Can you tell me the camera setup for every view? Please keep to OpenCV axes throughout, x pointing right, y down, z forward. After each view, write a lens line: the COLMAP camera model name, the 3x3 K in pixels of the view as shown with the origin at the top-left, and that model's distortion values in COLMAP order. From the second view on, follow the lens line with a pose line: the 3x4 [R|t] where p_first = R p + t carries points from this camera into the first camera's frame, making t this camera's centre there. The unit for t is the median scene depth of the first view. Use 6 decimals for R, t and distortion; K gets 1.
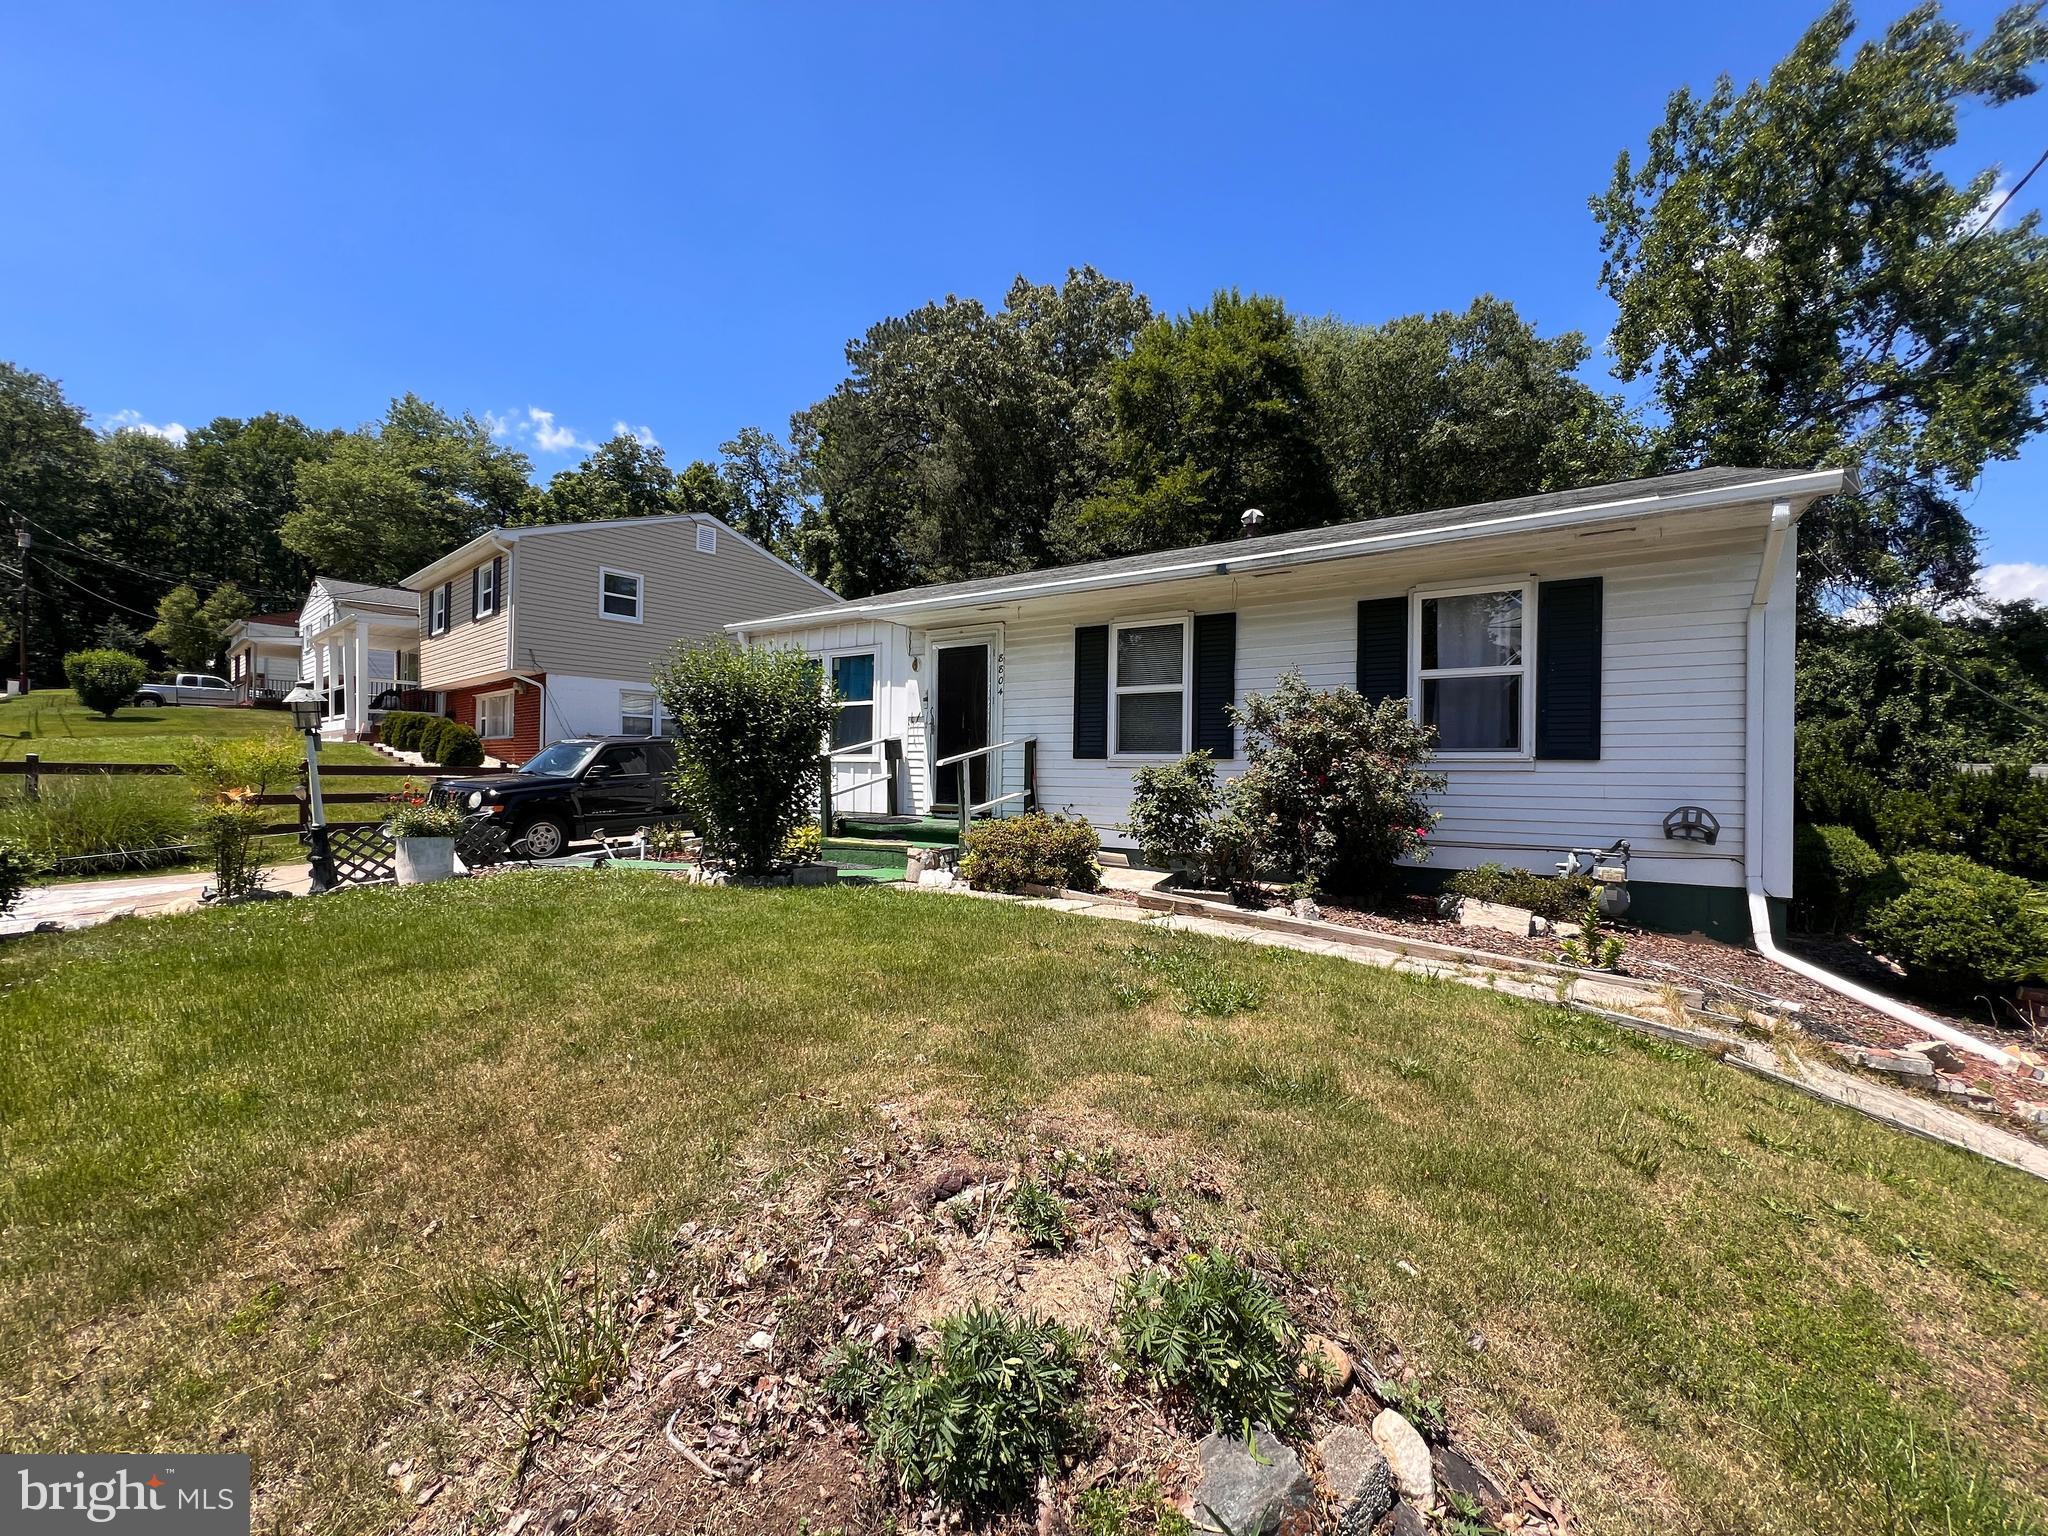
lens RADIAL K [[827.1, 0, 1017.5], [0, 827.1, 774.3], [0, 0, 1]] dist [0.001606, -0.000158]
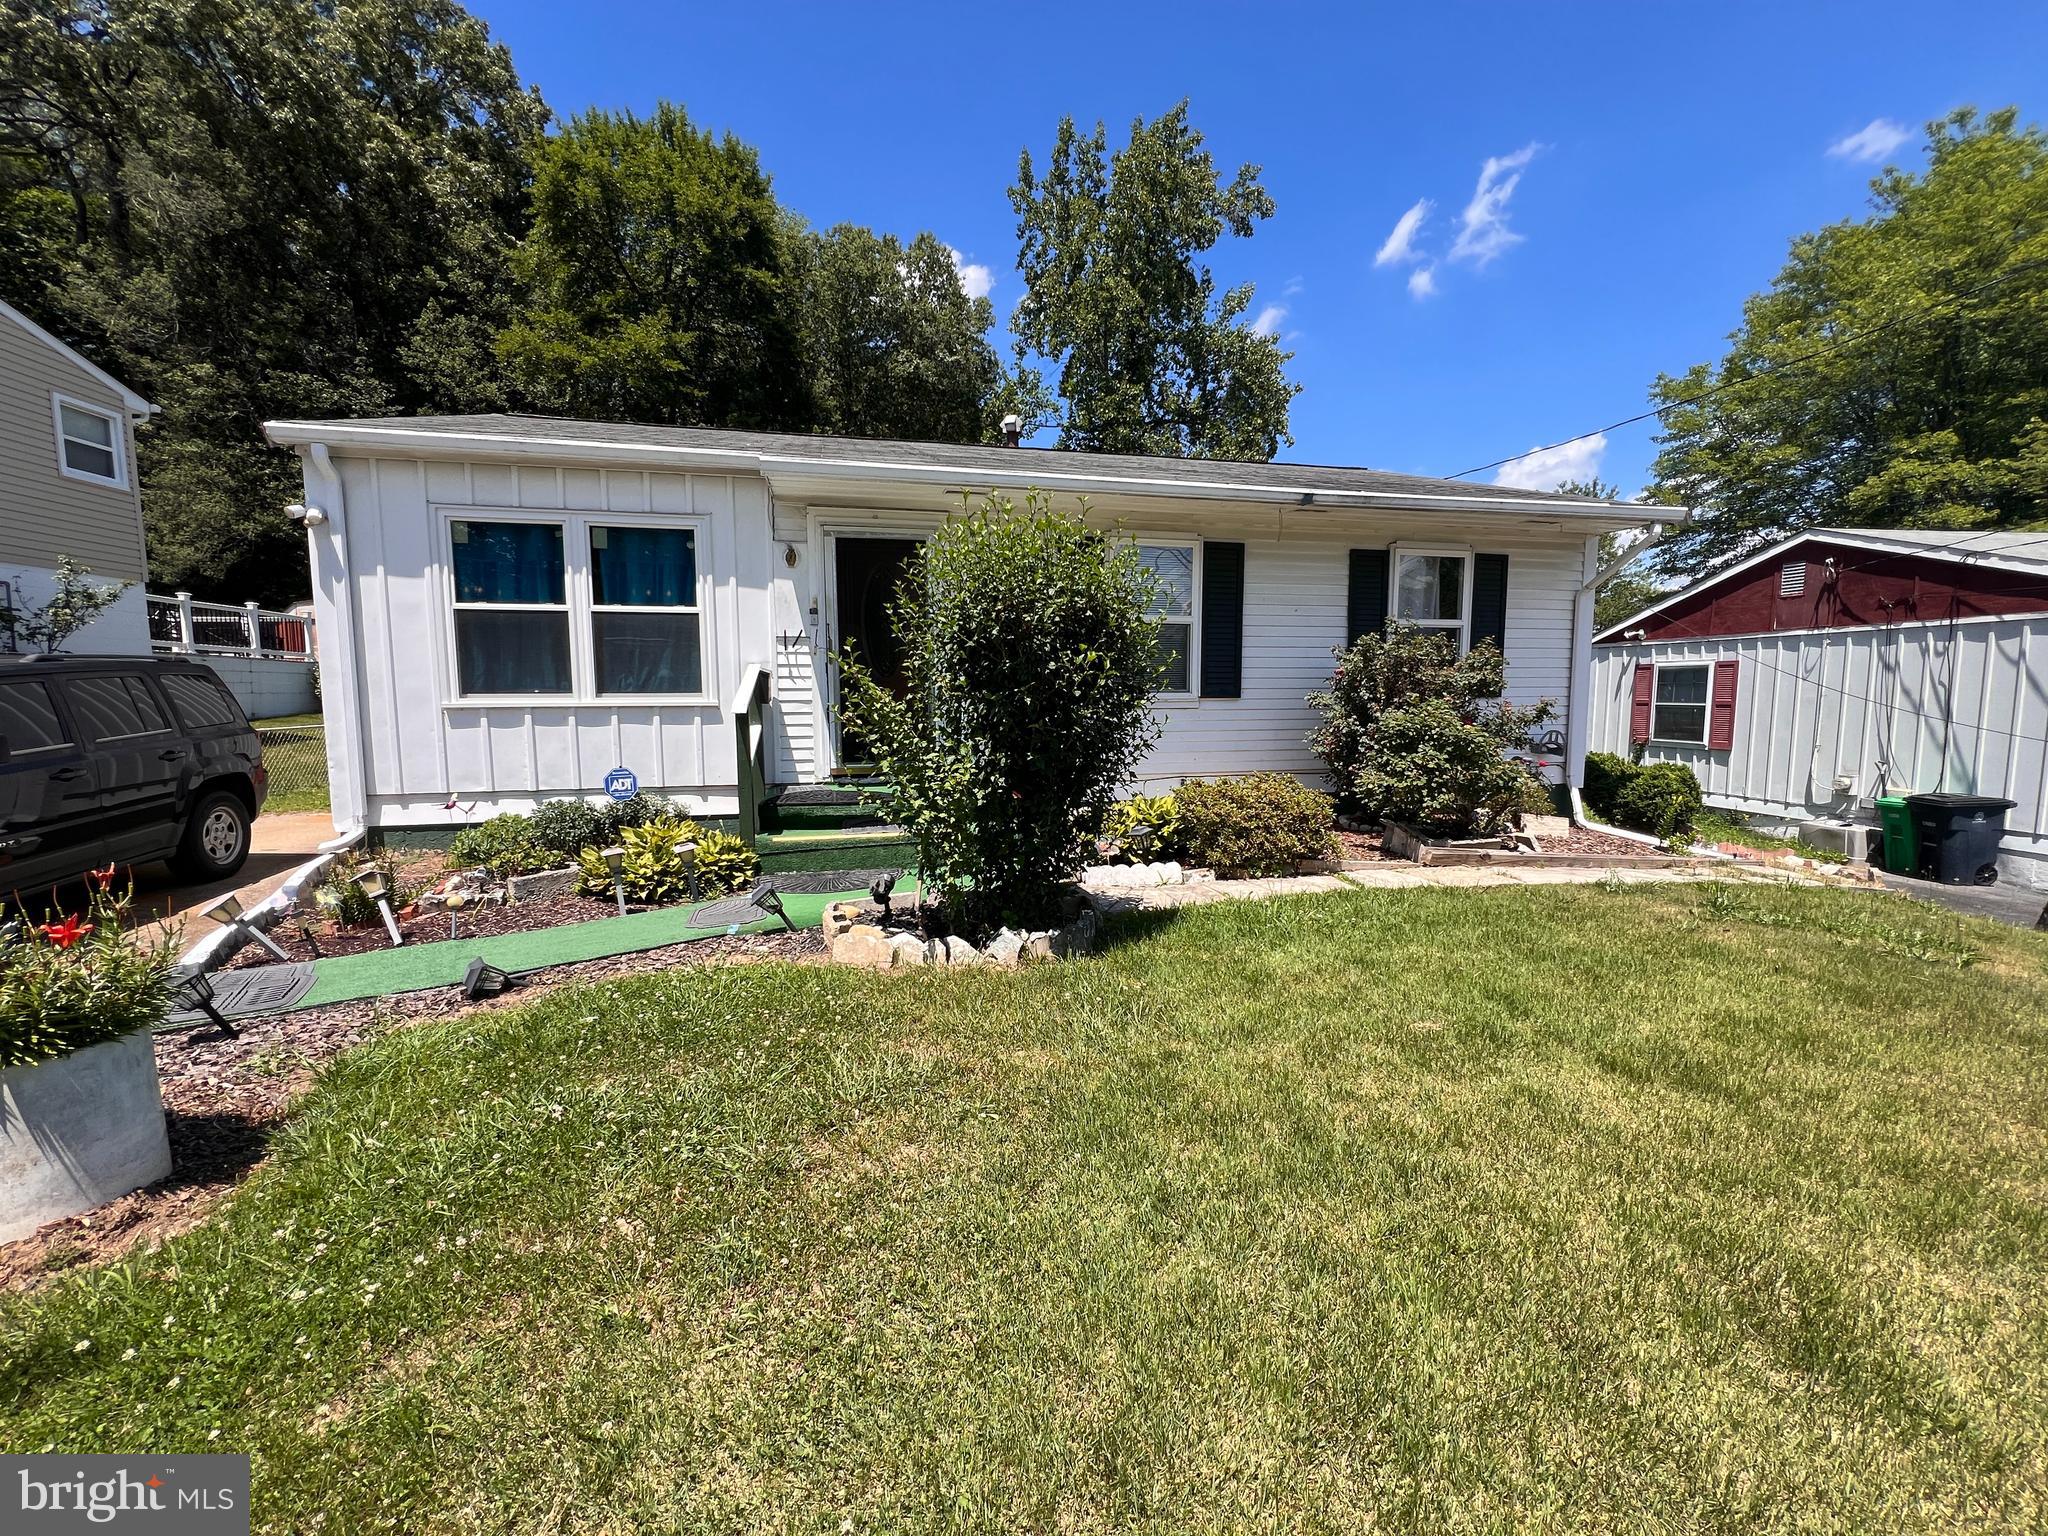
lens RADIAL K [[819.6, 0, 1028.1], [0, 819.6, 780.0], [0, 0, 1]] dist [-0.002179, -0.000726]
pose [[0.684427, -0.094973, 0.722869, -0.551520], [0.011380, 0.992750, 0.119656, -0.036662], [-0.728993, -0.073669, 0.680546, 0.465746]]
